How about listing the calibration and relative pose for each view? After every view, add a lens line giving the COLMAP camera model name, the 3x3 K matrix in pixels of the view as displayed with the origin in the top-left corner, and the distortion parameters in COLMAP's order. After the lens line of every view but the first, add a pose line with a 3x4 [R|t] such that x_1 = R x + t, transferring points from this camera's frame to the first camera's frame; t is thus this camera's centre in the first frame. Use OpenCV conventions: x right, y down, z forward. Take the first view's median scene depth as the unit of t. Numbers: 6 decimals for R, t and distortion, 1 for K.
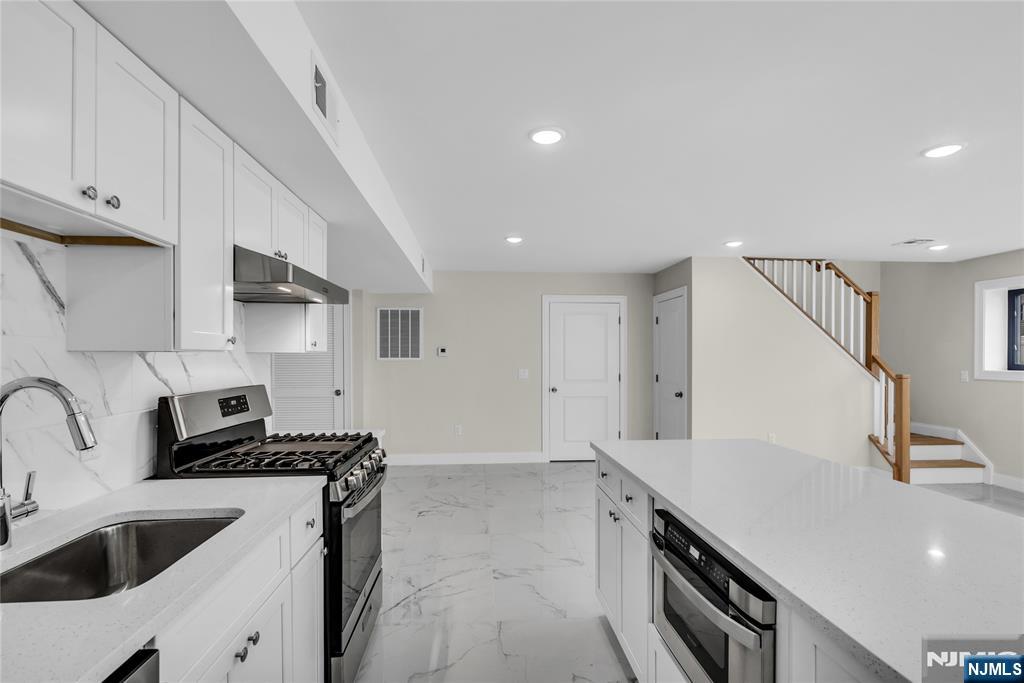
lens RADIAL K [[469.6, 0, 512.5], [0, 469.6, 348.7], [0, 0, 1]] dist [-0.002799, 0.001669]
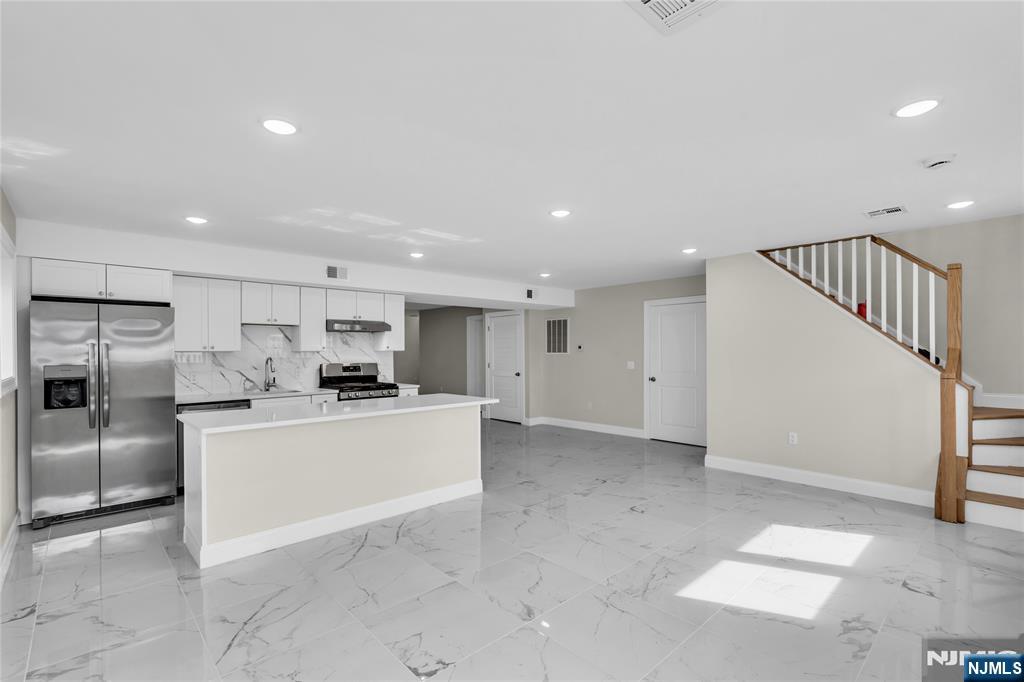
lens RADIAL K [[469.6, 0, 516.8], [0, 469.6, 346.6], [0, 0, 1]] dist [-0.002799, 0.001669]
pose [[0.625103, -0.009169, -0.780488, 0.825521], [0.015718, 0.999876, 0.000842, -0.002054], [0.780384, -0.012794, 0.625170, -0.012895]]
